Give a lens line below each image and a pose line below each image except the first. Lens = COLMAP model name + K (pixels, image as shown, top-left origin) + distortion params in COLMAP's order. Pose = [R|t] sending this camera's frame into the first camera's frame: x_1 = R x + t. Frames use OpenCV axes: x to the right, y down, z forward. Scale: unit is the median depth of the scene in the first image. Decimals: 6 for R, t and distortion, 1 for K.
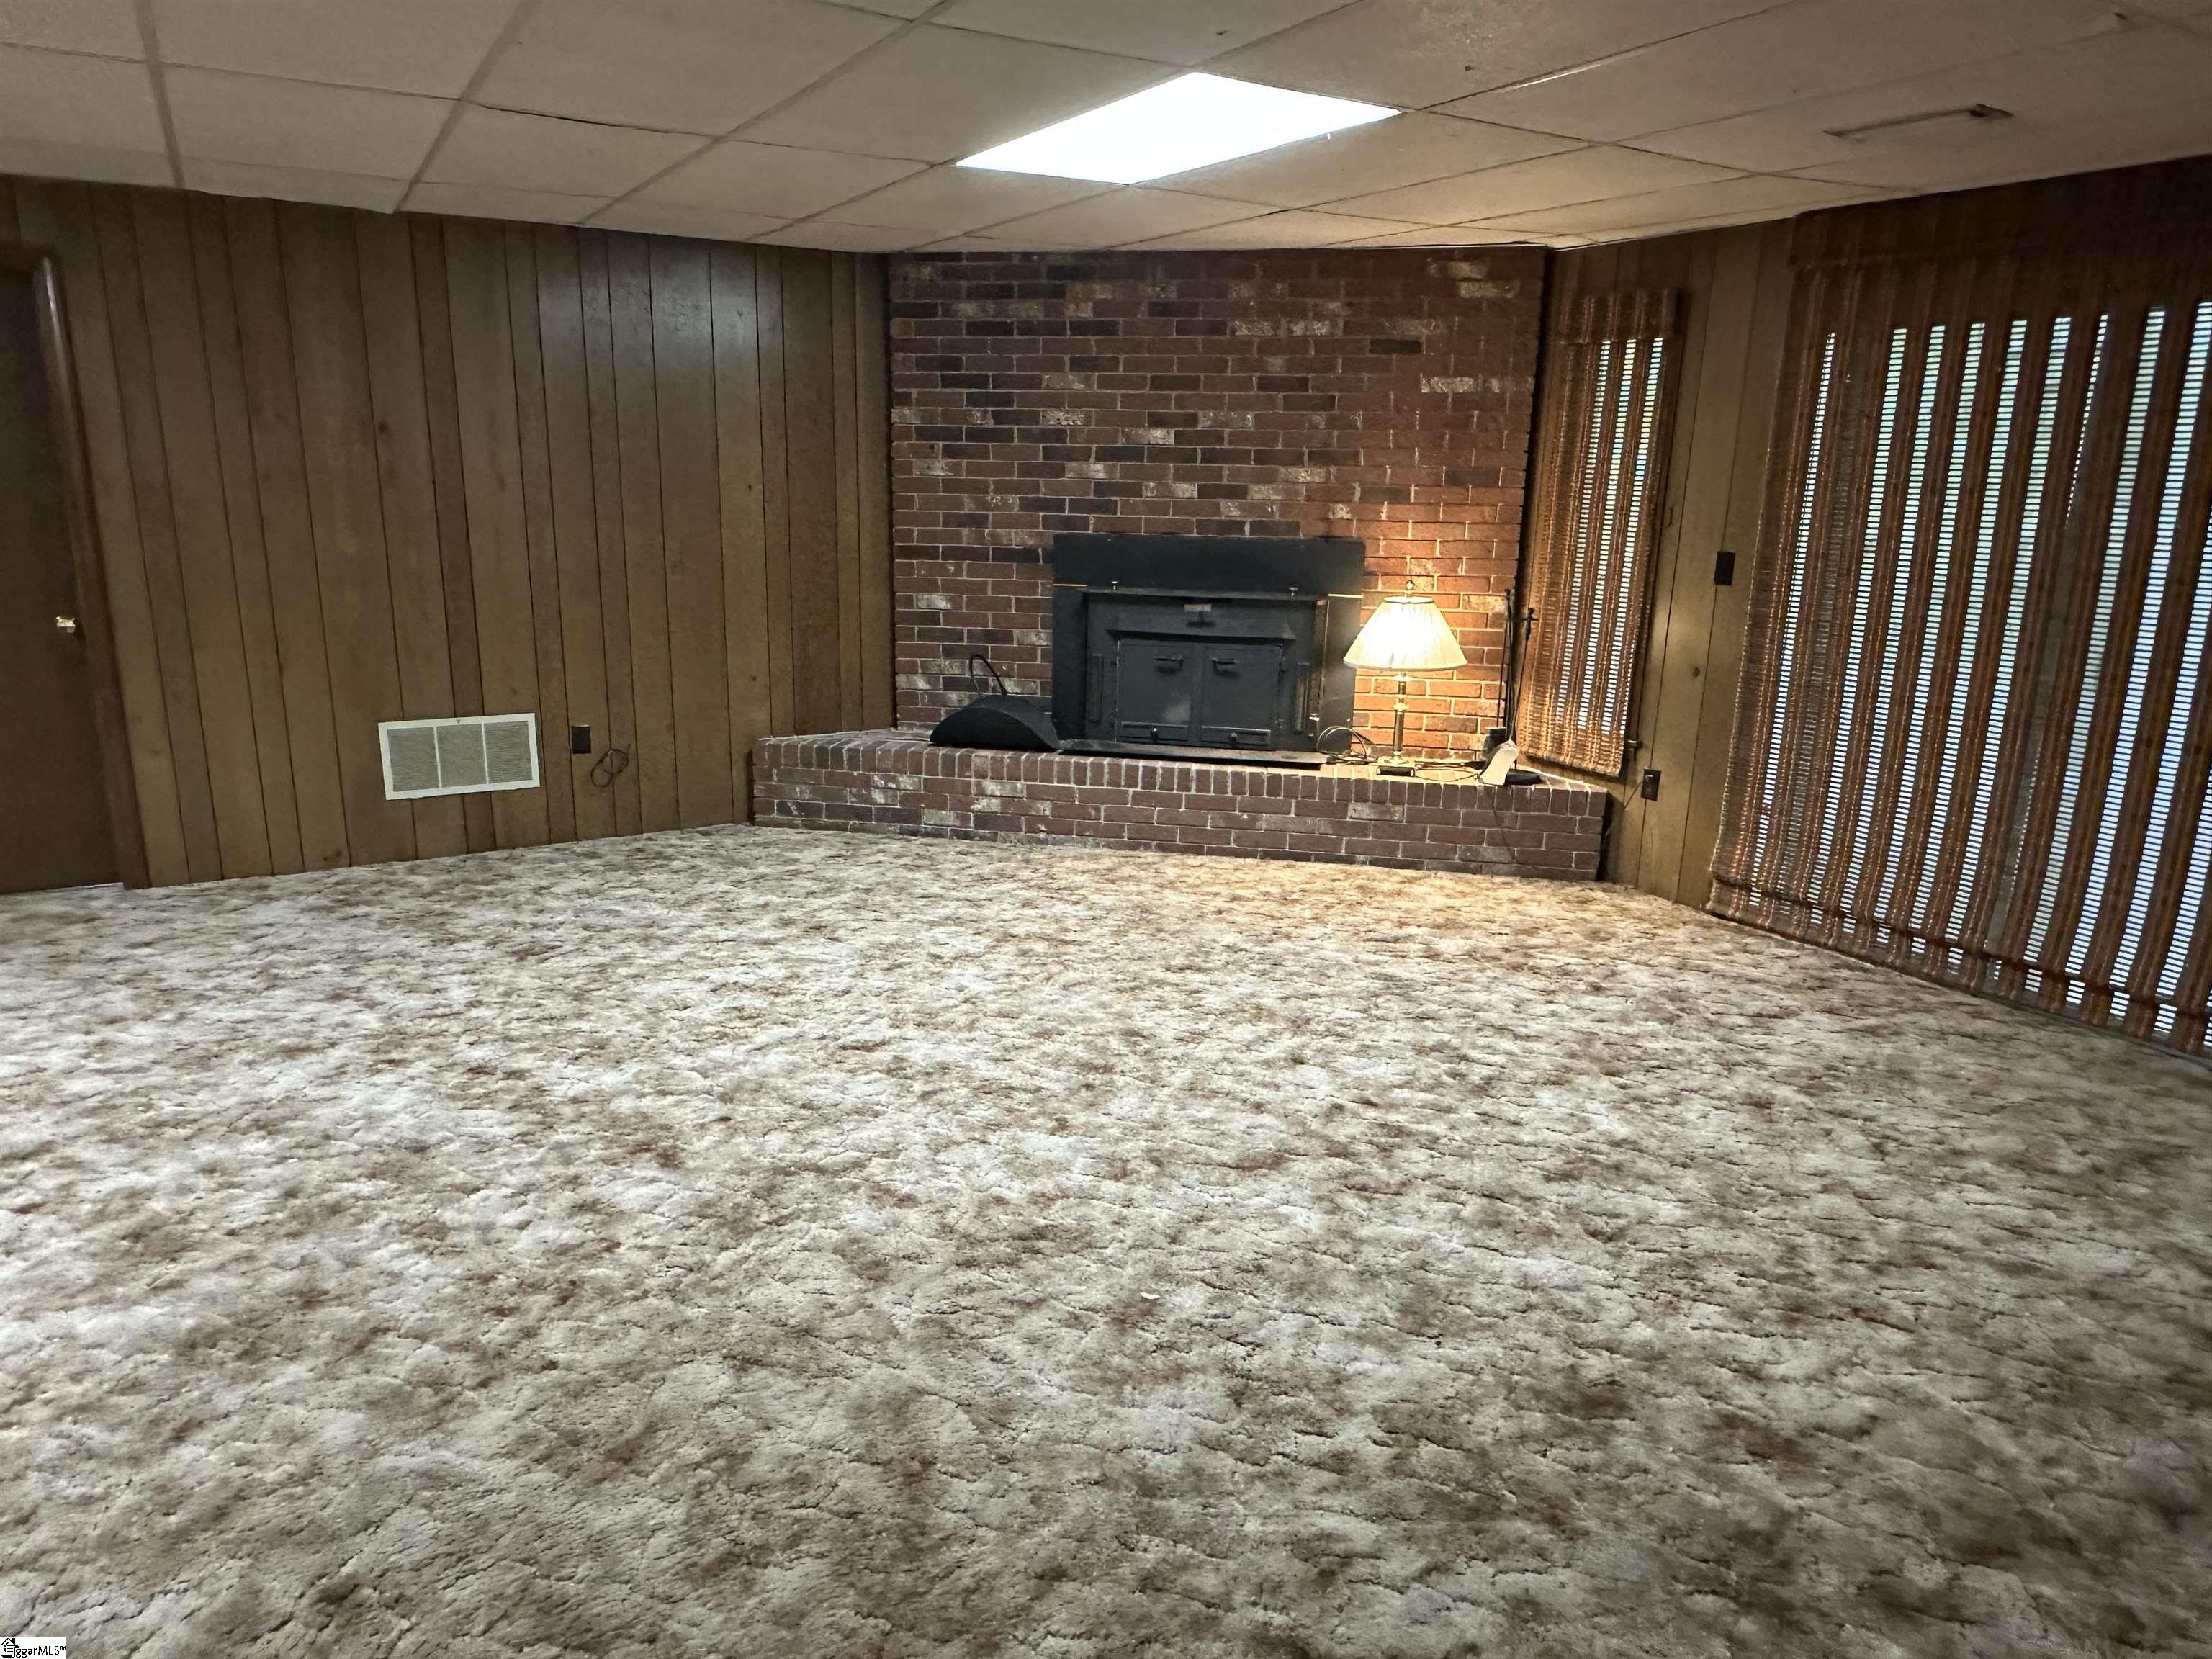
lens RADIAL K [[1450.5, 0, 1090.4], [0, 1450.5, 835.1], [0, 0, 1]] dist [-0.006947, 0.000086]
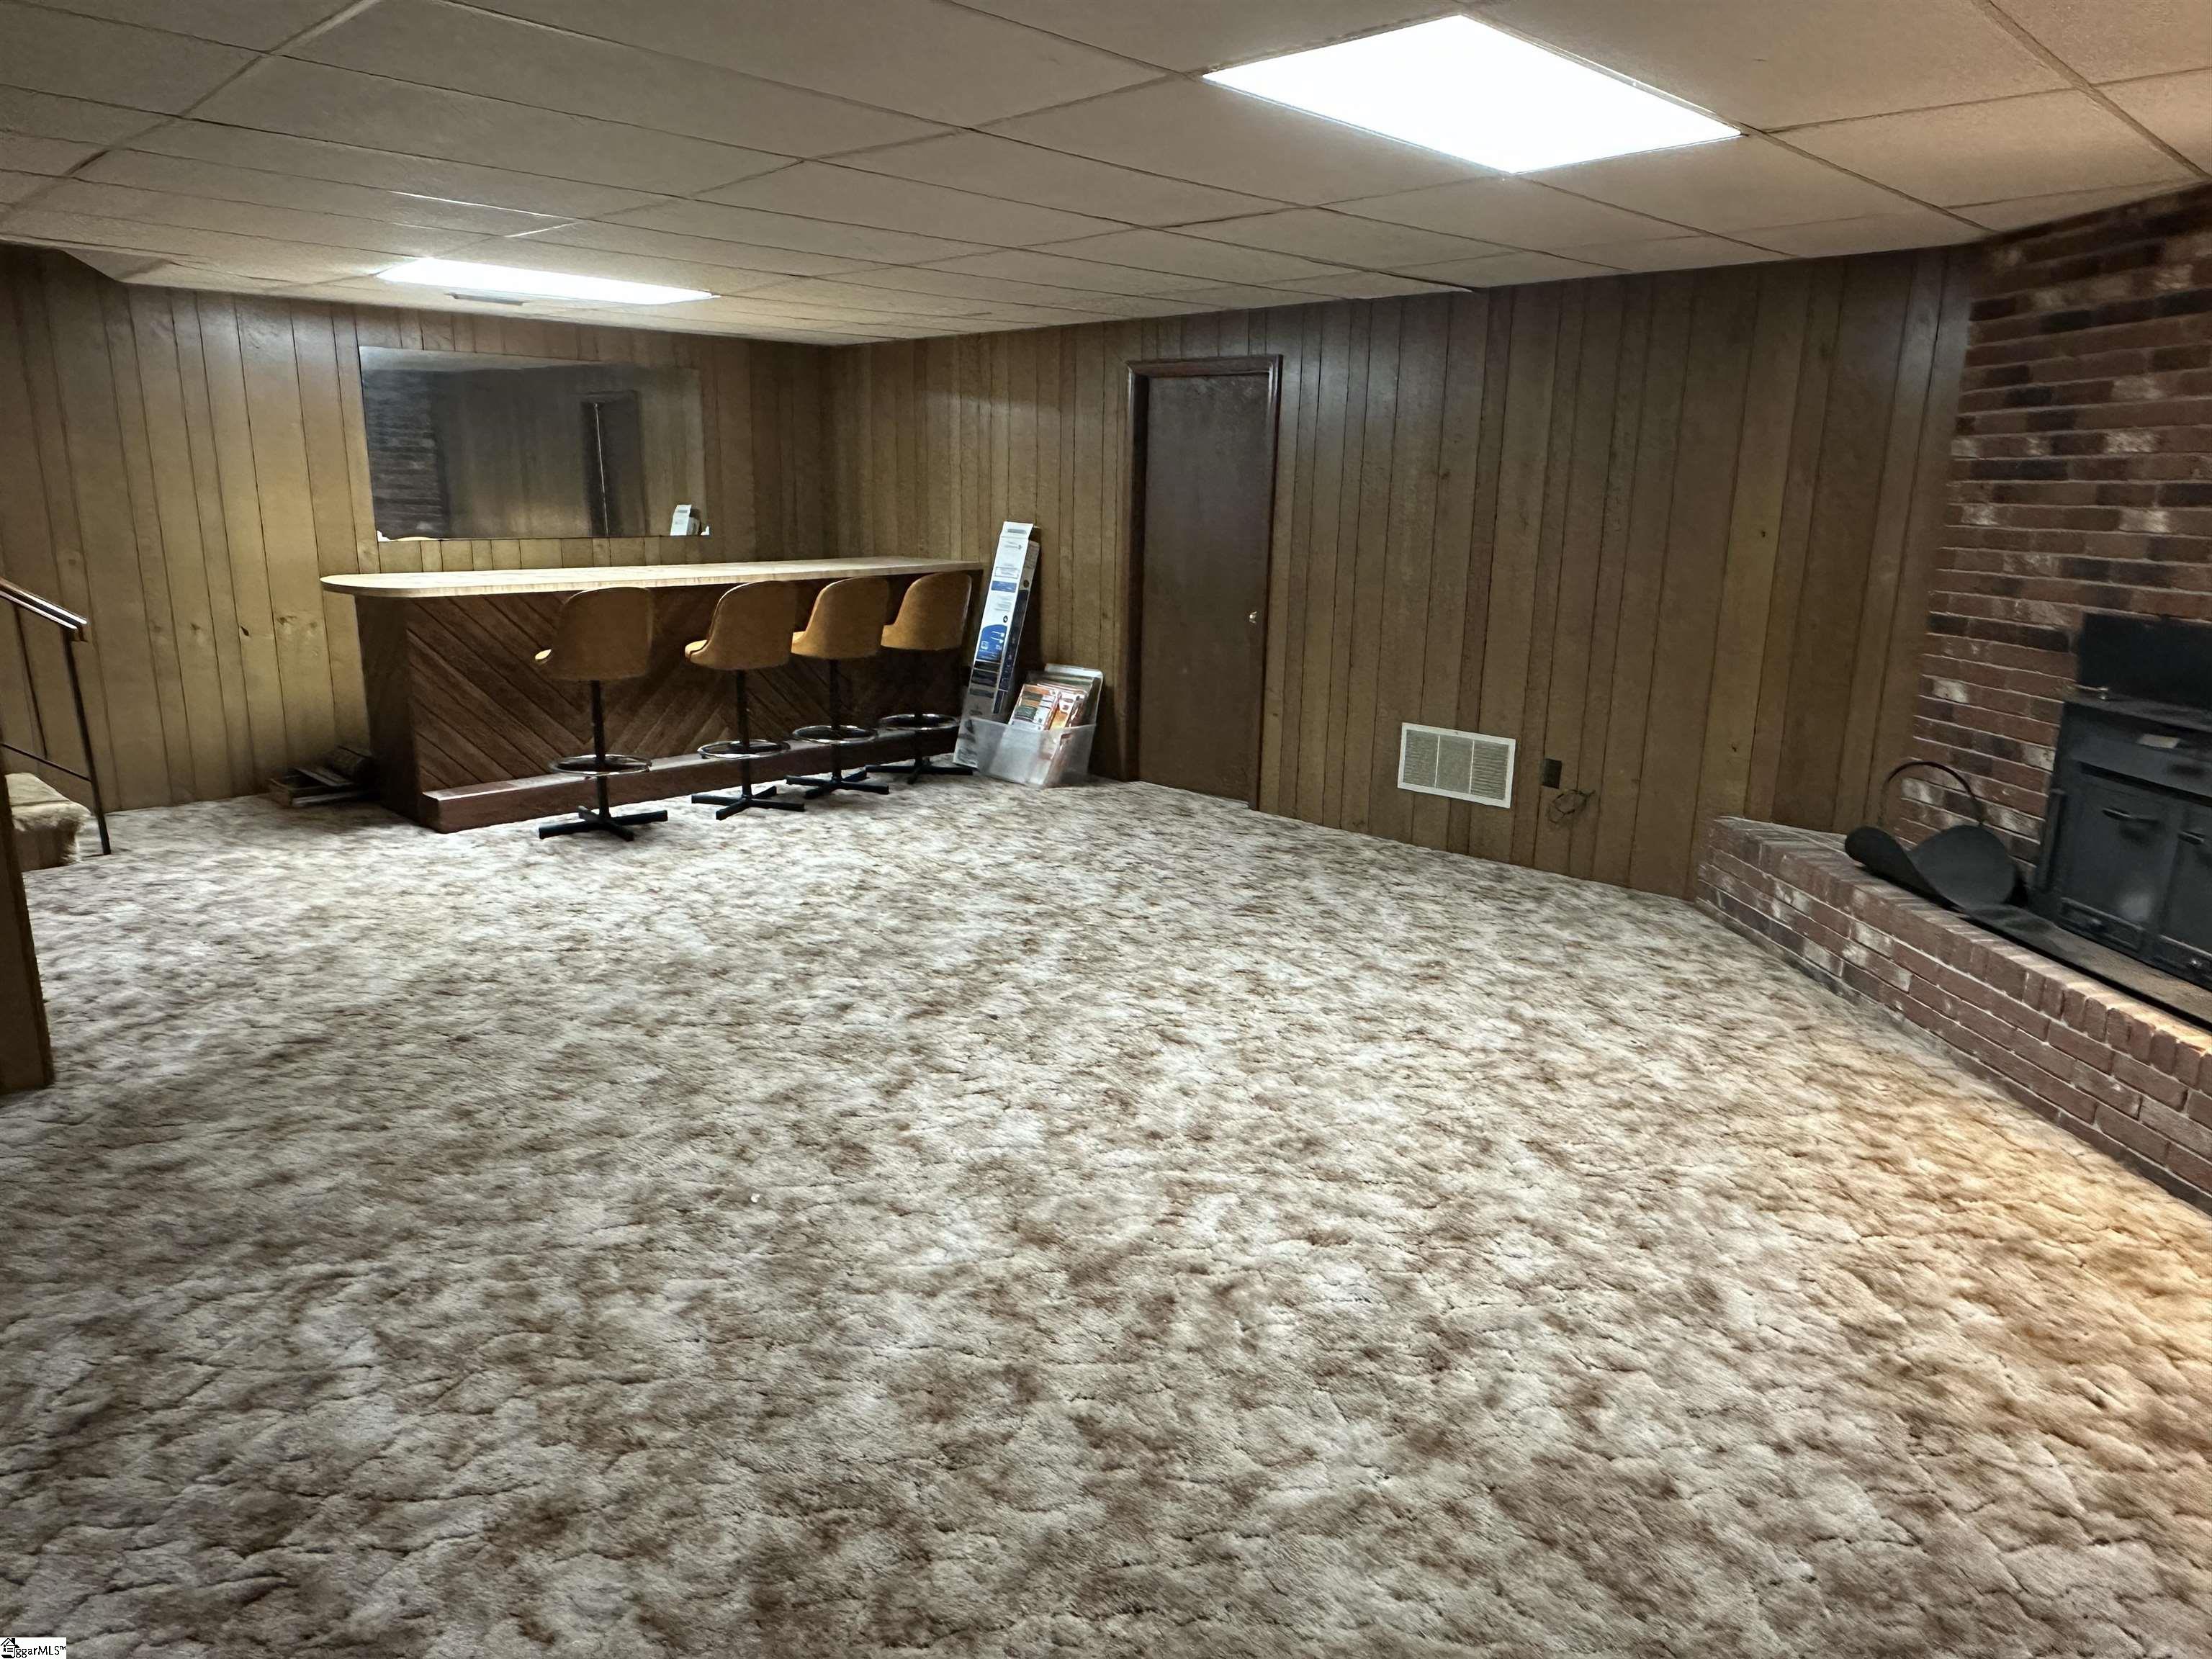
lens RADIAL K [[1450.5, 0, 1091.0], [0, 1450.5, 829.6], [0, 0, 1]] dist [-0.006947, 0.000086]
pose [[0.255738, 0.211688, -0.943285, 0.579639], [-0.251373, 0.956731, 0.146554, -0.103170], [0.933493, 0.199637, 0.297885, 0.427124]]
